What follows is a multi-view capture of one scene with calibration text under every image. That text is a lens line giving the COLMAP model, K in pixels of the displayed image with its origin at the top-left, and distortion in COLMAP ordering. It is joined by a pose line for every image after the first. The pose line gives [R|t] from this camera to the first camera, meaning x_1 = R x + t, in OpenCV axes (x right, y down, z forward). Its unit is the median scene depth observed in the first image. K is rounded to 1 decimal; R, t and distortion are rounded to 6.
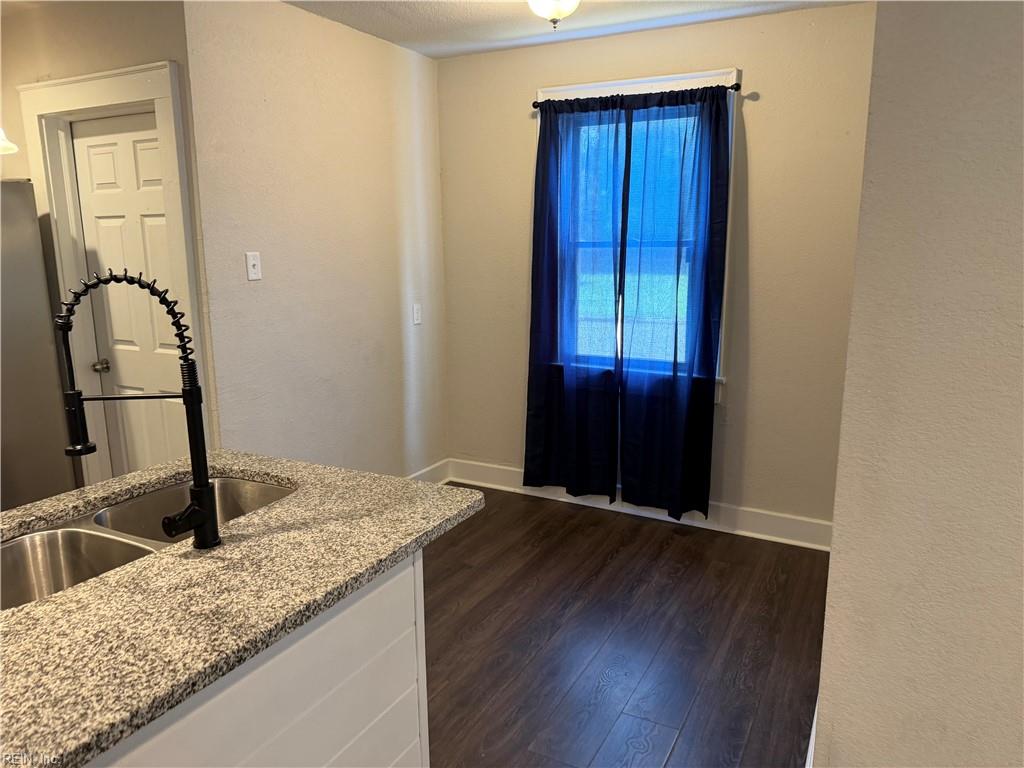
lens RADIAL K [[720.2, 0, 507.6], [0, 720.2, 385.5], [0, 0, 1]] dist [0.027423, -0.040276]
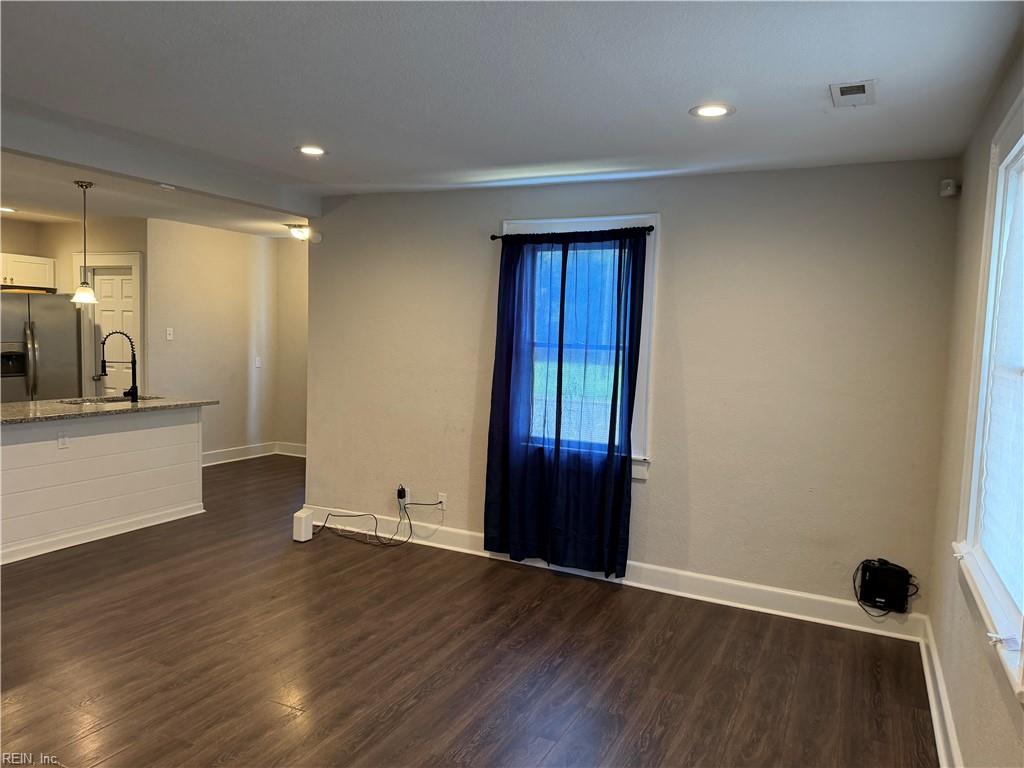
lens RADIAL K [[720.2, 0, 511.9], [0, 720.2, 385.5], [0, 0, 1]] dist [0.027423, -0.040276]
pose [[0.998437, 0.032729, 0.045302, 0.619639], [-0.027062, 0.992345, -0.120496, 0.237874], [-0.048899, 0.119082, 0.991680, -1.282455]]
